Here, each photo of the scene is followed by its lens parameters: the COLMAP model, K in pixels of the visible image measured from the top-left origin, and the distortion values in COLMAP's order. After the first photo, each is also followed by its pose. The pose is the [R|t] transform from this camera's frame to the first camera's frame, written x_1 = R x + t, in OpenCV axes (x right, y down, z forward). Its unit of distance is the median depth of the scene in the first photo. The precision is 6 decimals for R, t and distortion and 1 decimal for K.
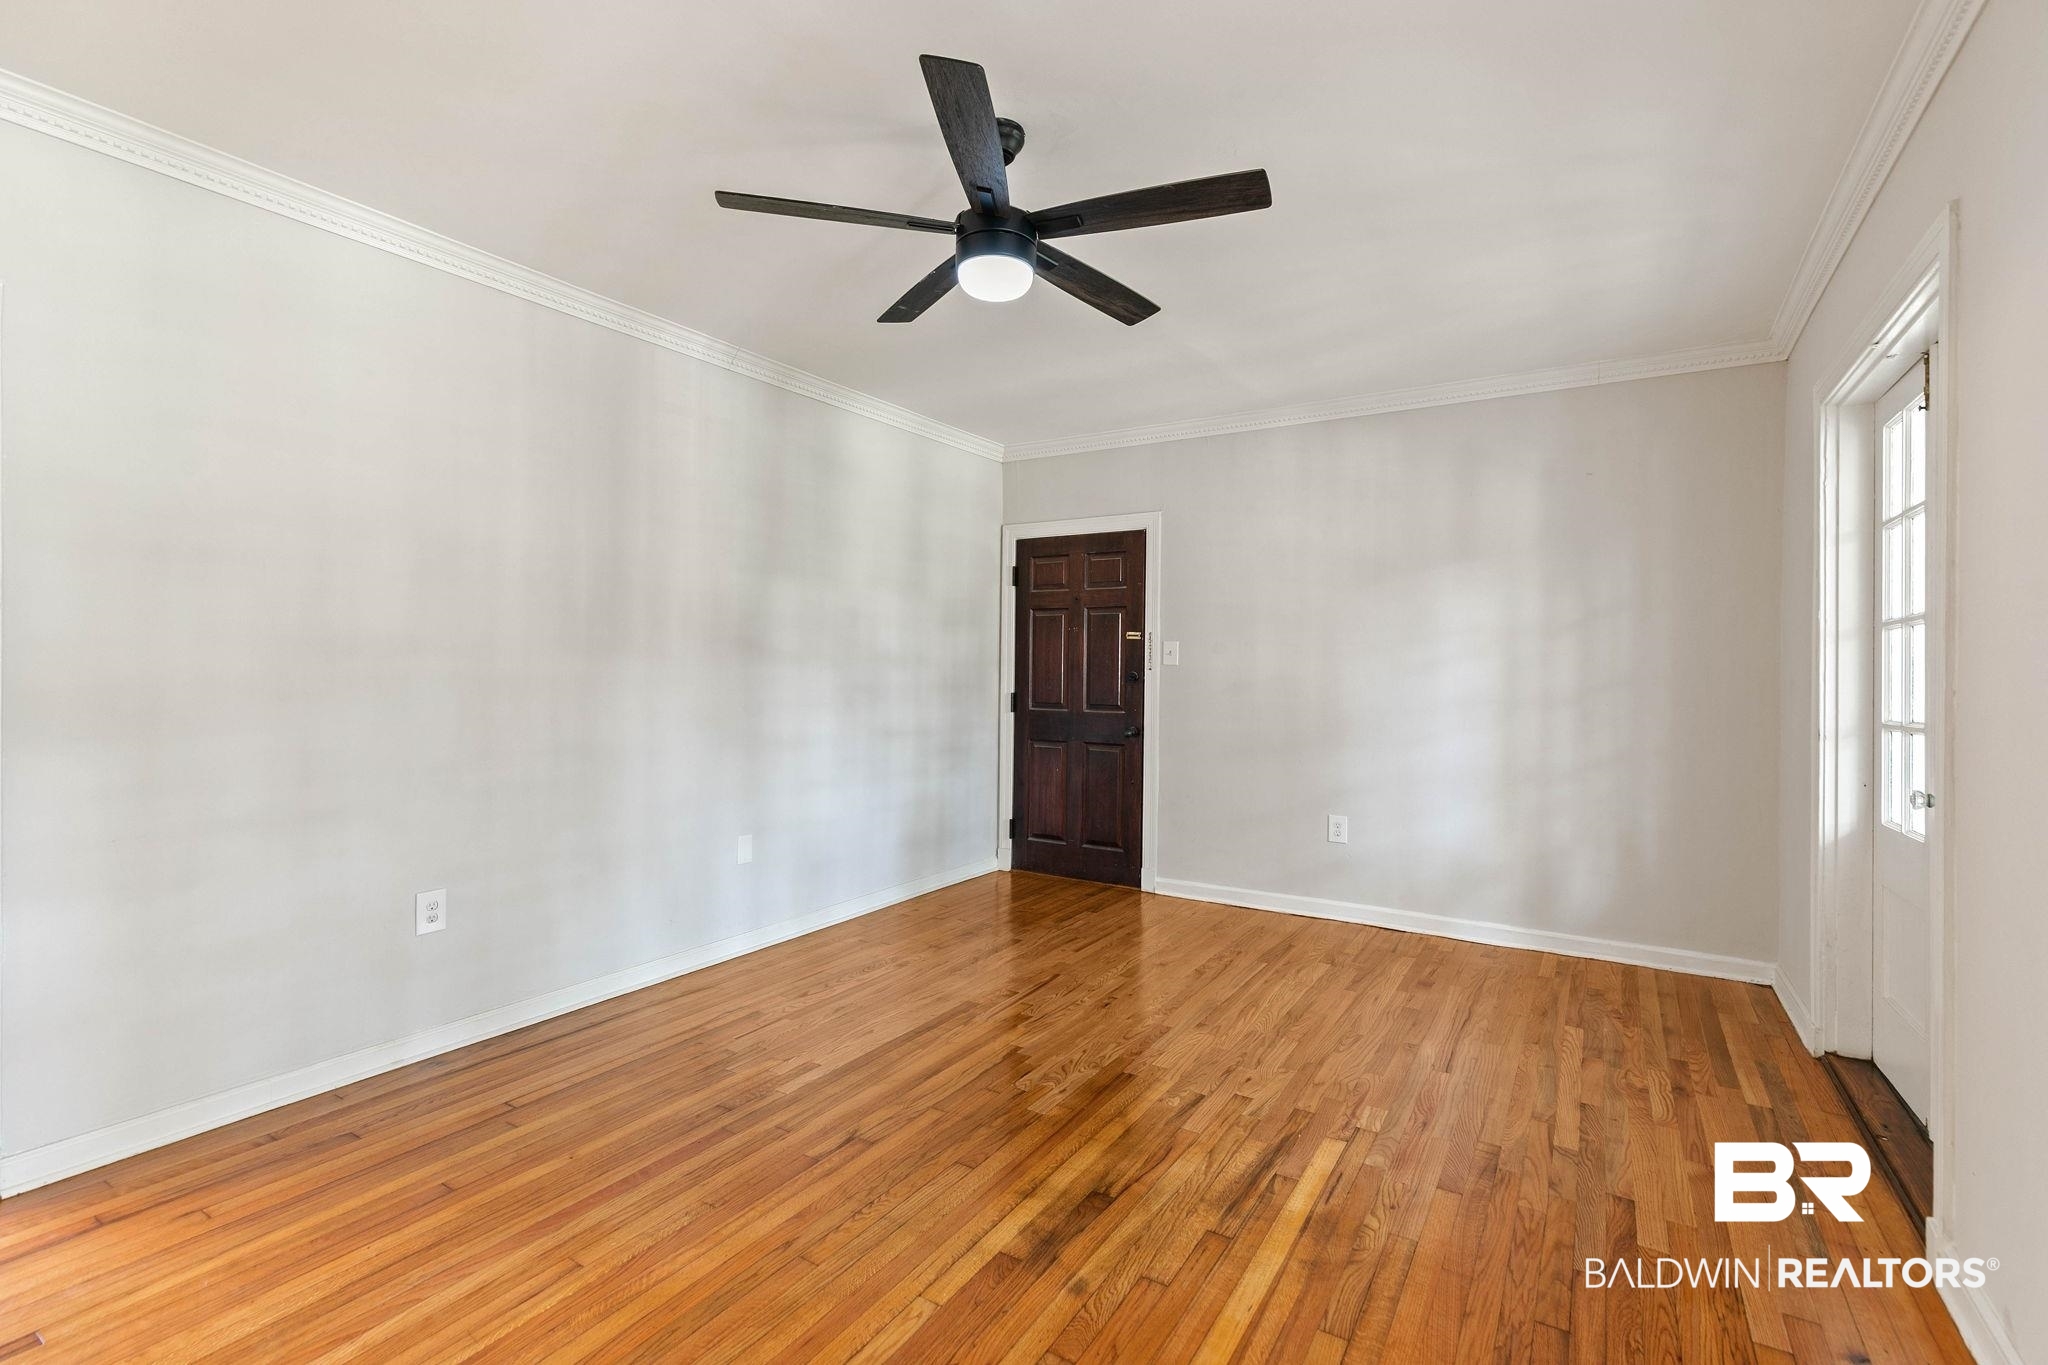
lens RADIAL K [[914.8, 0, 1019.2], [0, 914.8, 672.0], [0, 0, 1]] dist [0.001266, -0.000120]
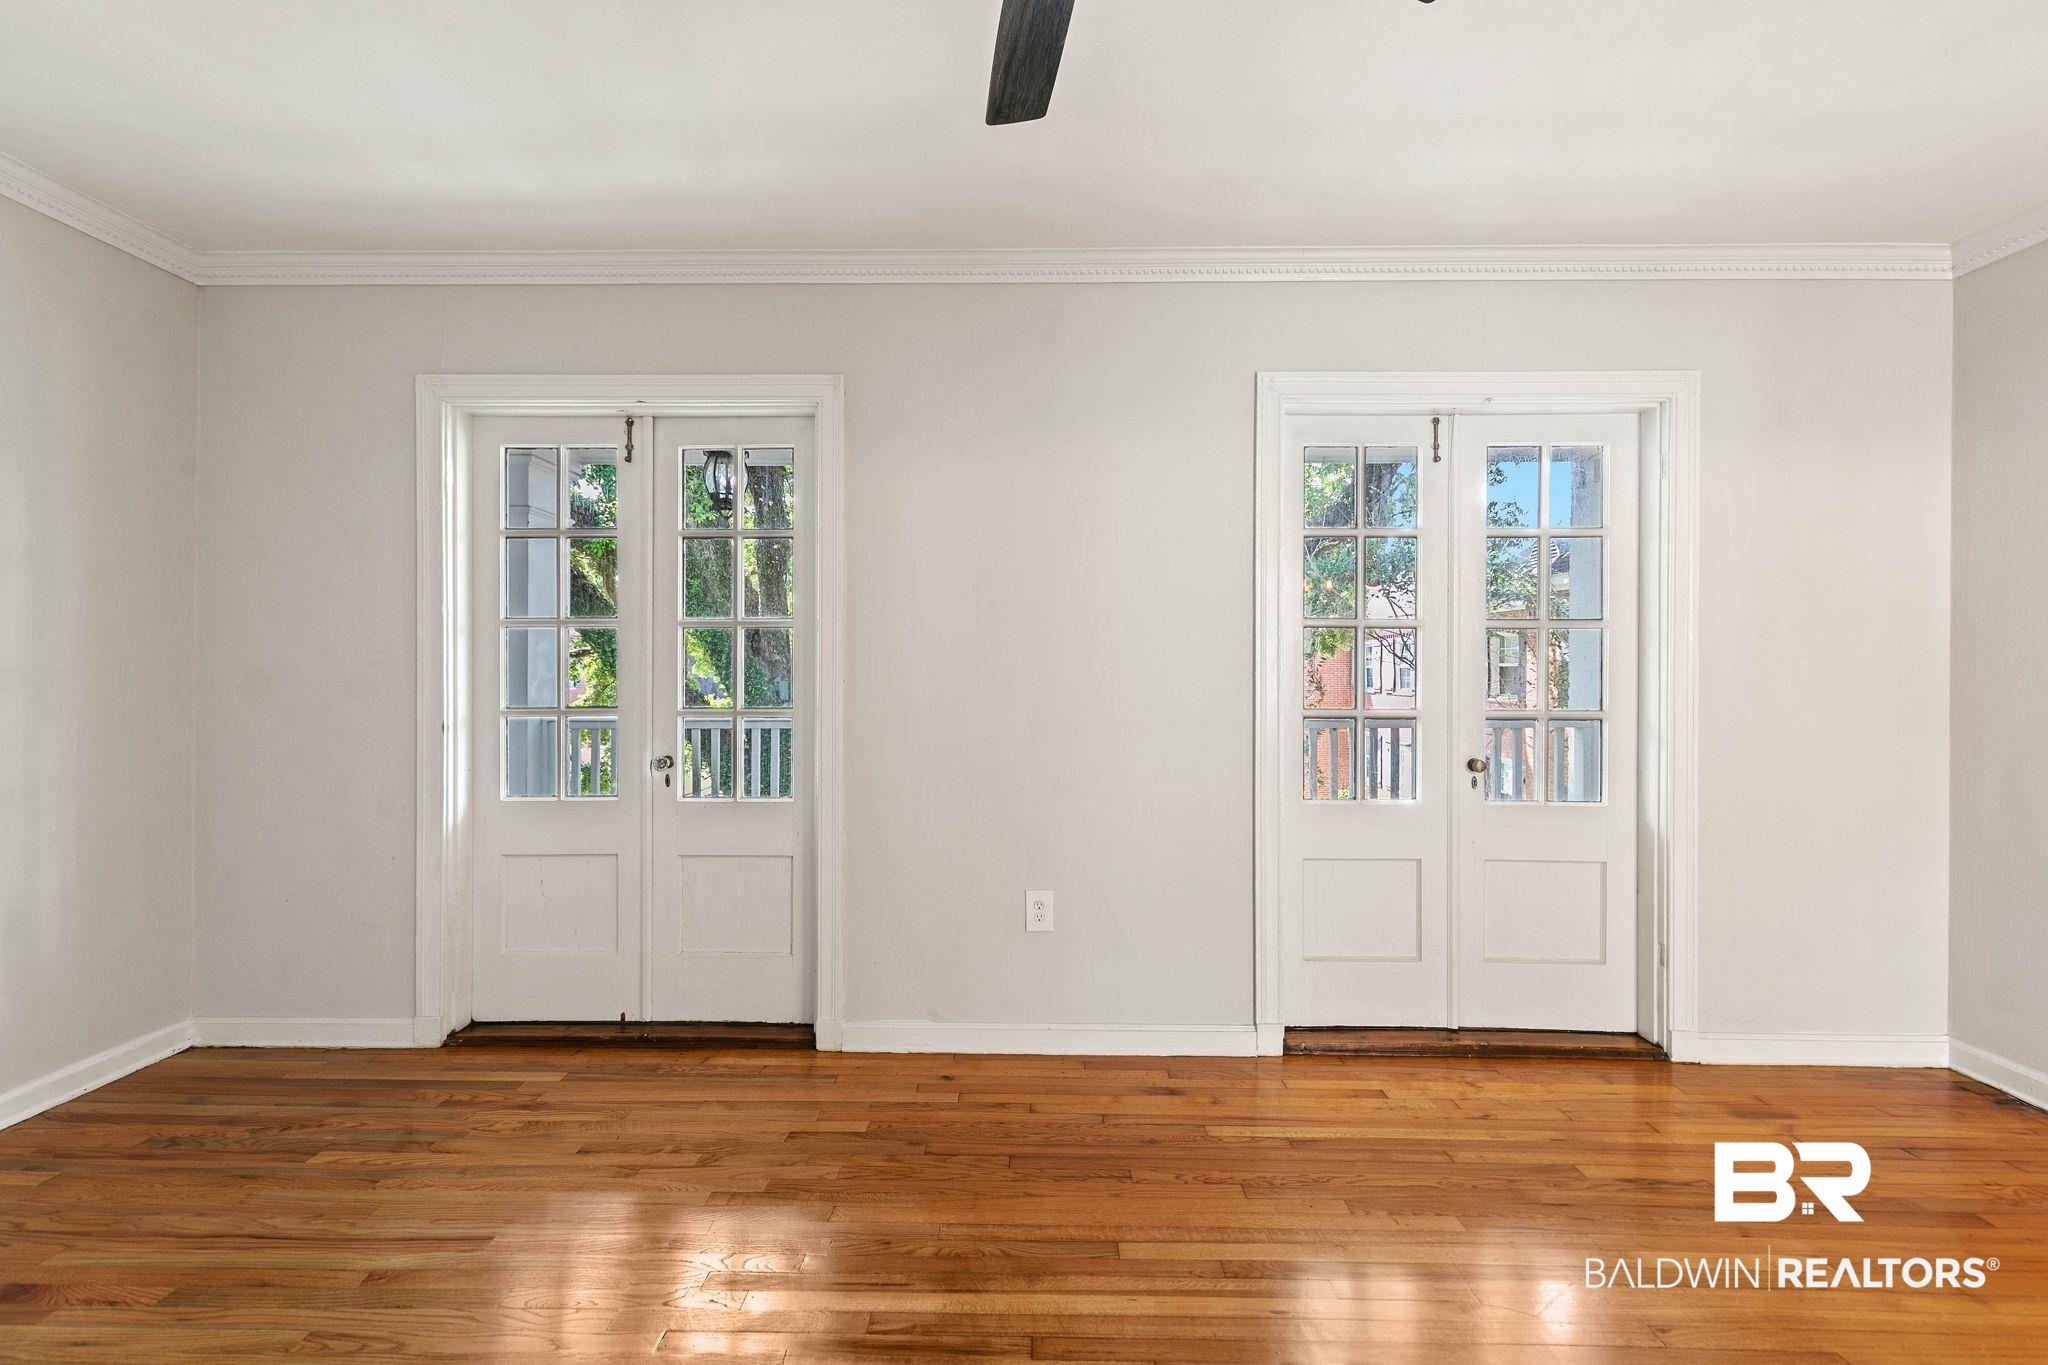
lens RADIAL K [[927.3, 0, 1023.5], [0, 927.3, 676.7], [0, 0, 1]] dist [0.004084, 0.000365]
pose [[-0.520220, -0.017726, 0.853848, -0.292697], [-0.007977, 0.999842, 0.015897, -0.006452], [-0.853995, 0.001459, -0.520279, 0.865613]]
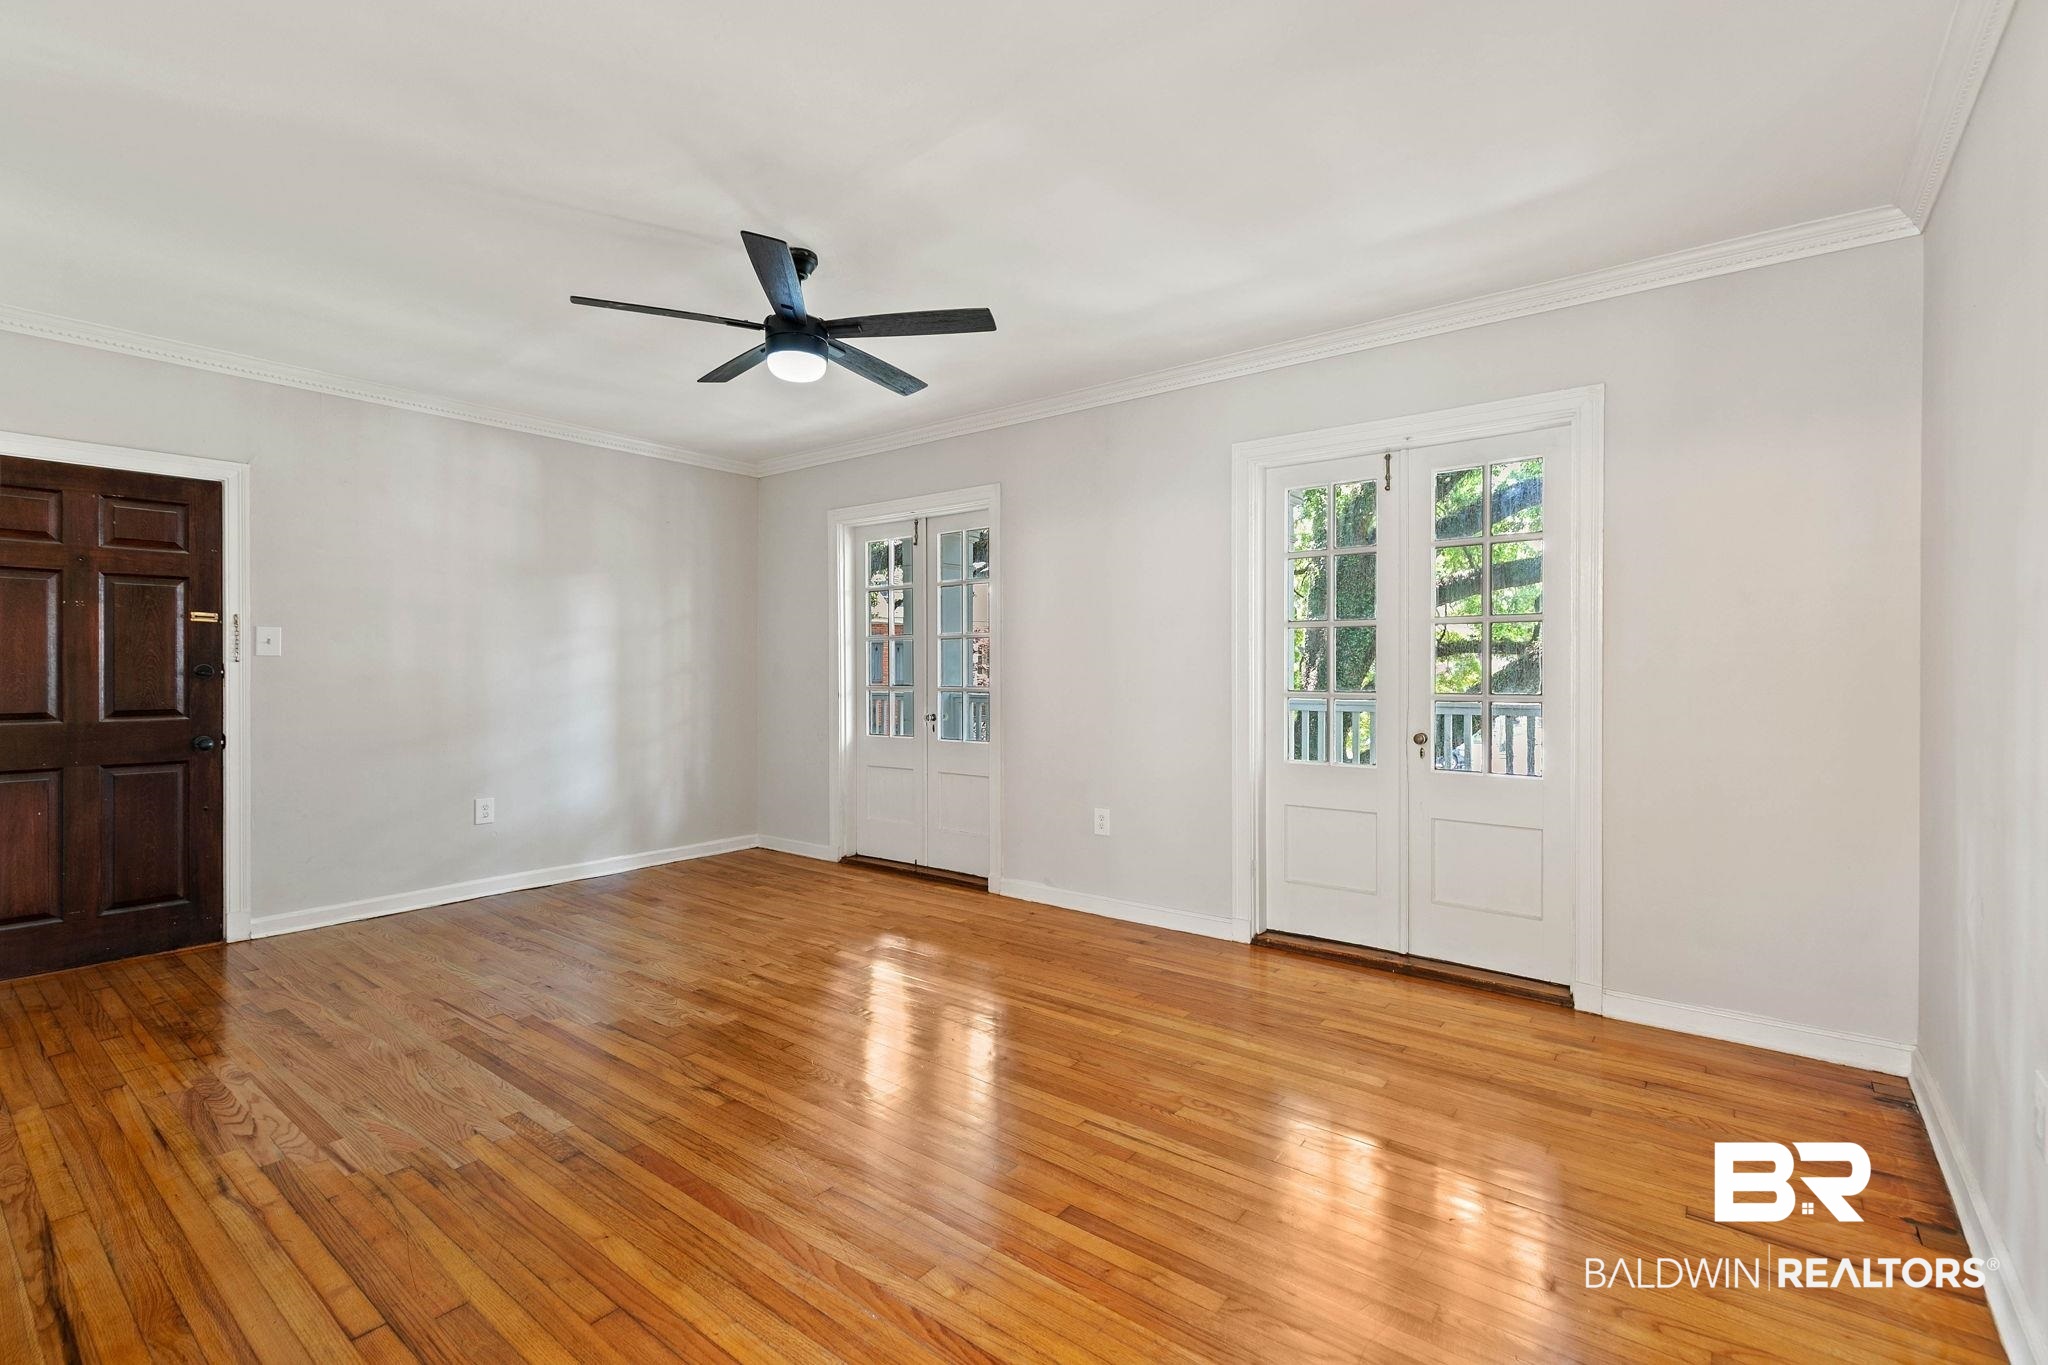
lens RADIAL K [[927.3, 0, 1023.5], [0, 927.3, 676.7], [0, 0, 1]] dist [0.004084, 0.000365]
pose [[0.106153, -0.020342, 0.994142, -0.892463], [0.003409, 0.999792, 0.020094, -0.005167], [-0.994344, 0.001256, 0.106200, 0.358535]]
